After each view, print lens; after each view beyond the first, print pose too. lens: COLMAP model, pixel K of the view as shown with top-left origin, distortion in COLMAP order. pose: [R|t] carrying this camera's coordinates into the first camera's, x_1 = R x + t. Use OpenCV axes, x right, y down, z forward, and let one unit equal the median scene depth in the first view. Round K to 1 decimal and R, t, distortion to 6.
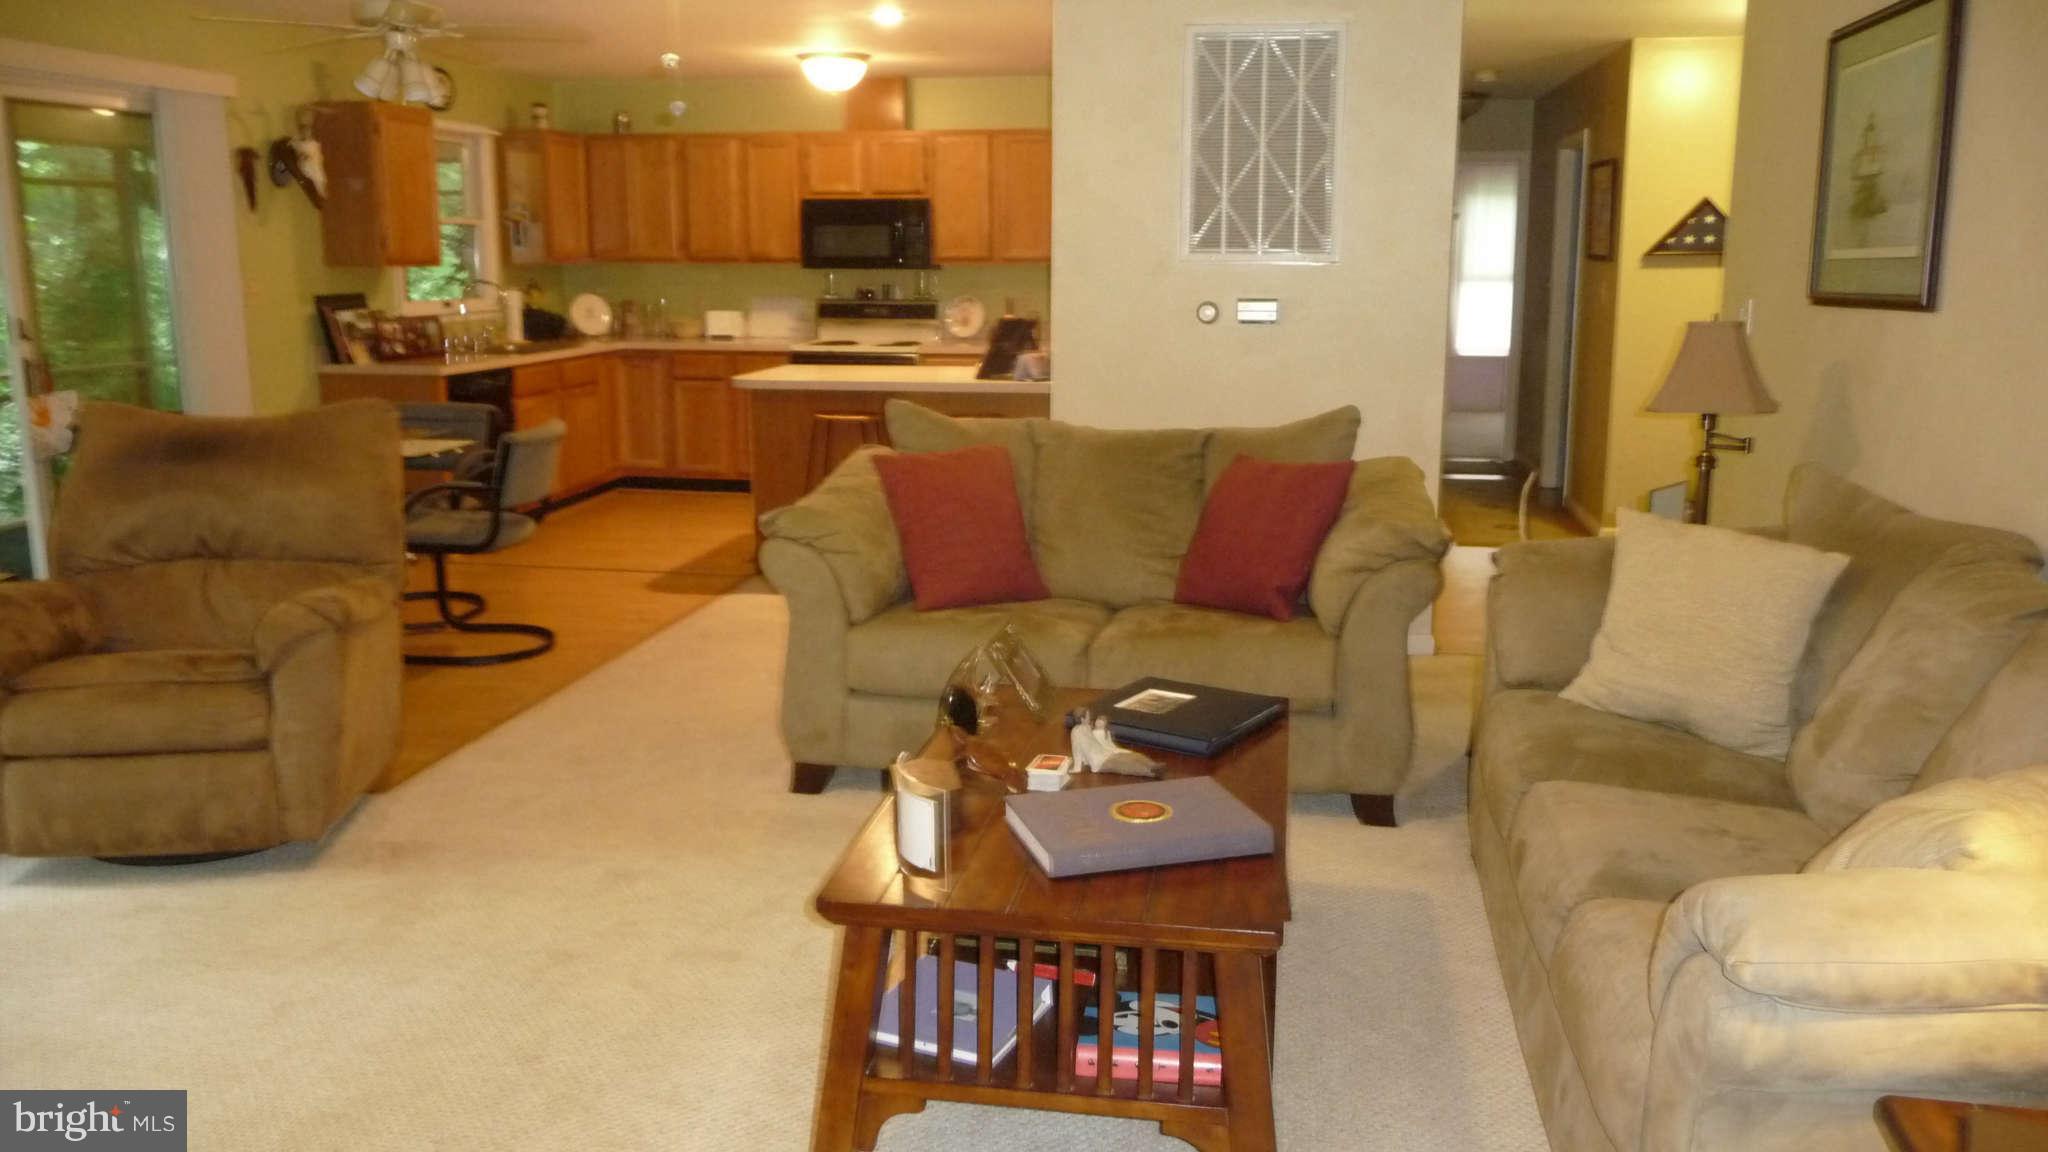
lens RADIAL K [[1565.5, 0, 1017.3], [0, 1565.5, 562.7], [0, 0, 1]] dist [-0.052633, 0.064391]
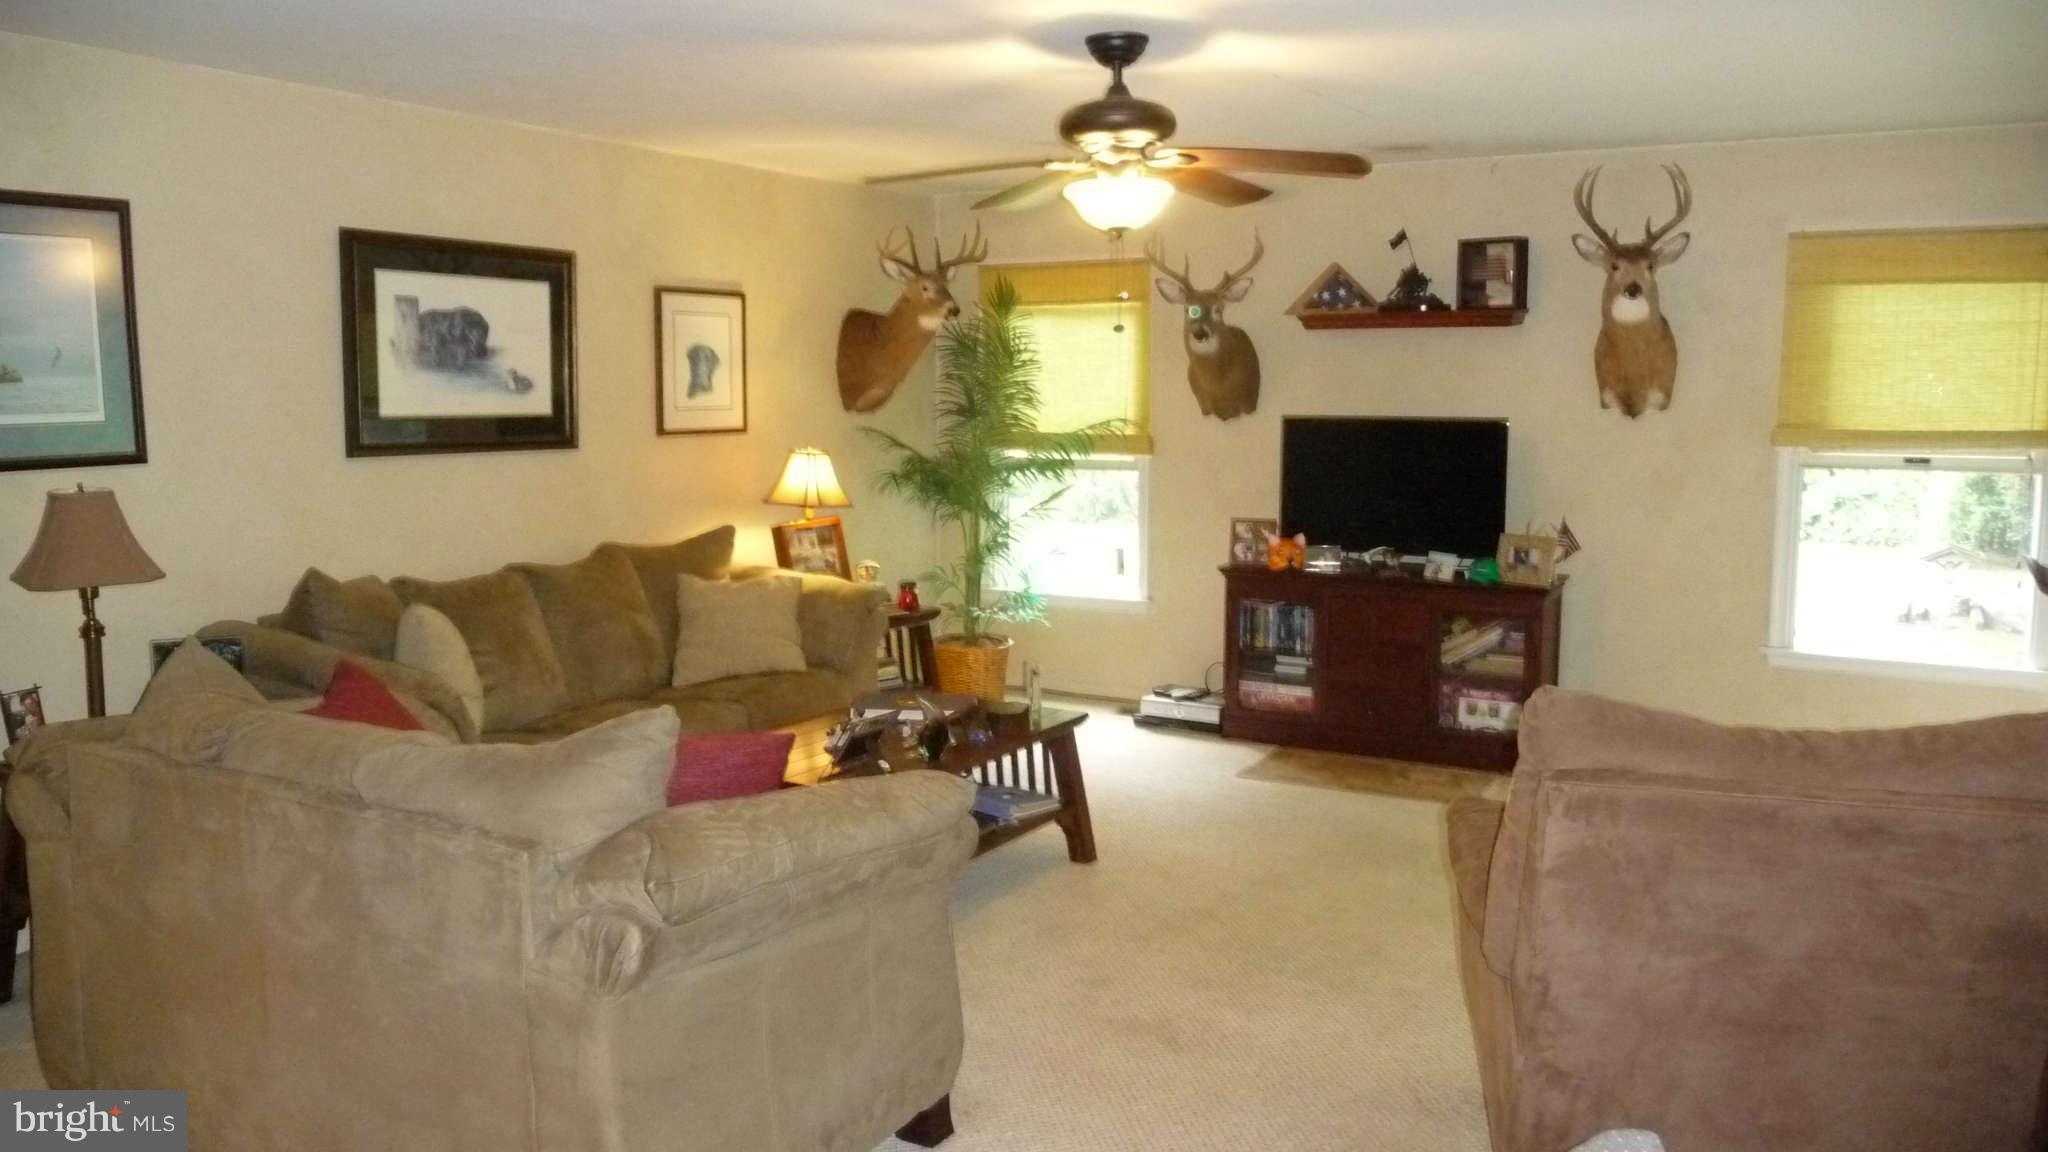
lens RADIAL K [[1606.6, 0, 1052.2], [0, 1606.6, 596.4], [0, 0, 1]] dist [-0.002659, -0.003802]
pose [[-0.944630, -0.048298, 0.324563, -0.247195], [0.059495, 0.947506, 0.314154, -0.199869], [-0.322698, 0.316070, -0.892169, 0.921823]]
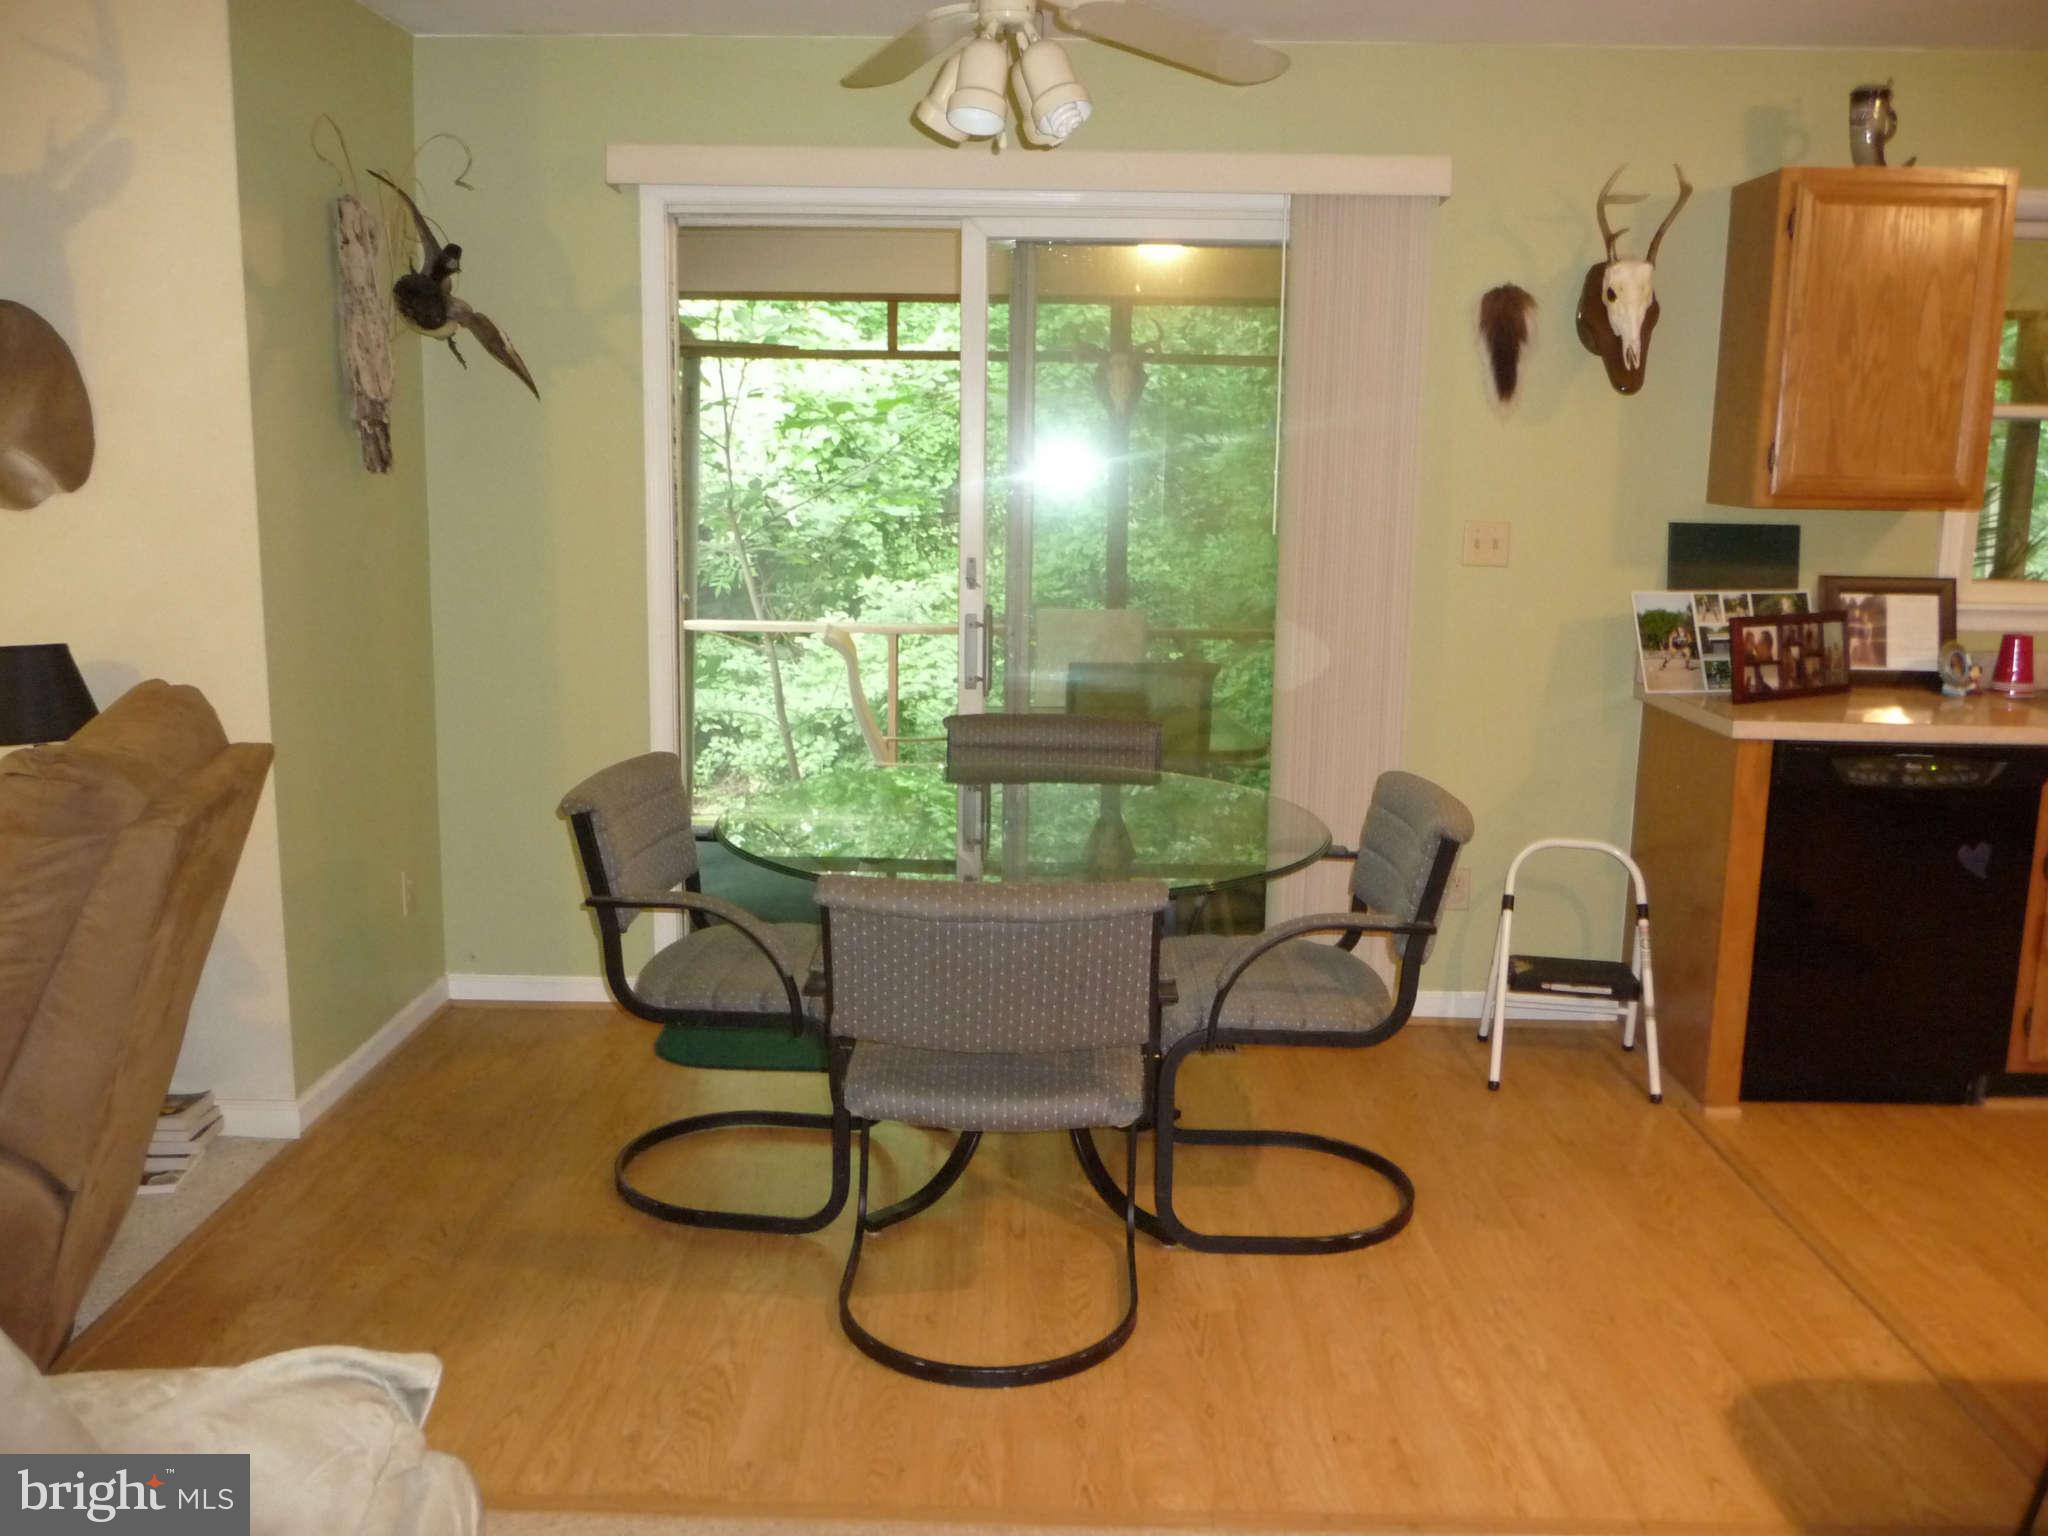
lens RADIAL K [[1667.4, 0, 1024.0], [0, 1667.4, 768.0], [0, 0, 1]] dist [-0.004513, -0.004530]
pose [[0.156852, 0.170012, -0.972879, 0.085848], [-0.209231, 0.968433, 0.135502, -0.132512], [0.965205, 0.182302, 0.187472, 0.689332]]
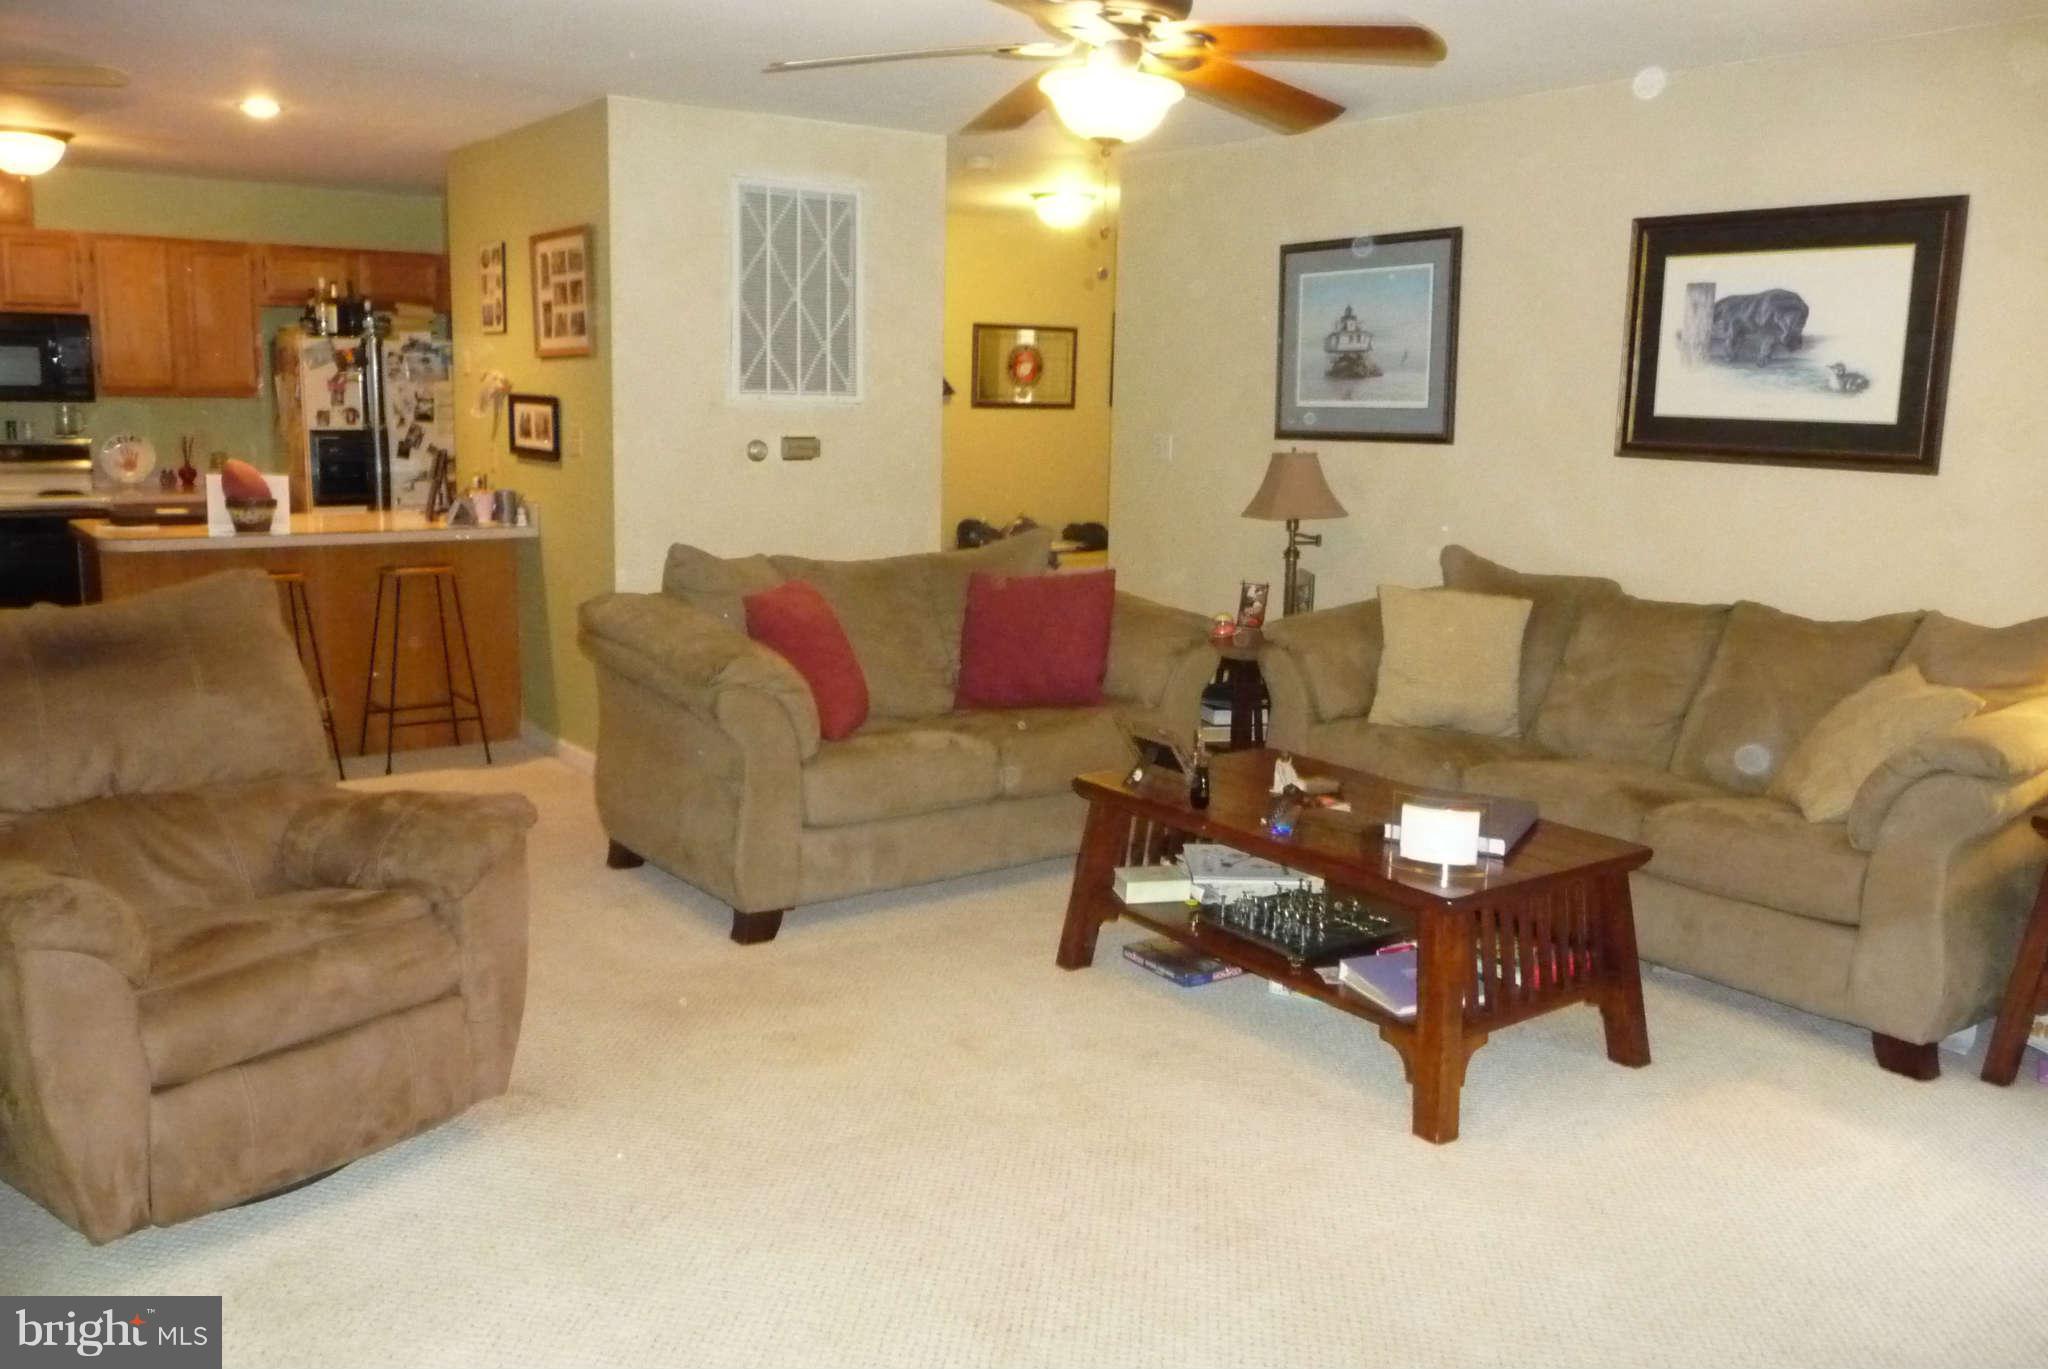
lens RADIAL K [[1647.9, 0, 1014.0], [0, 1647.9, 670.3], [0, 0, 1]] dist [-0.018950, 0.004995]
pose [[0.704745, -0.104545, 0.701715, -0.411374], [0.119733, 0.992422, 0.027606, -0.017496], [-0.699284, 0.064563, 0.711923, 0.076737]]
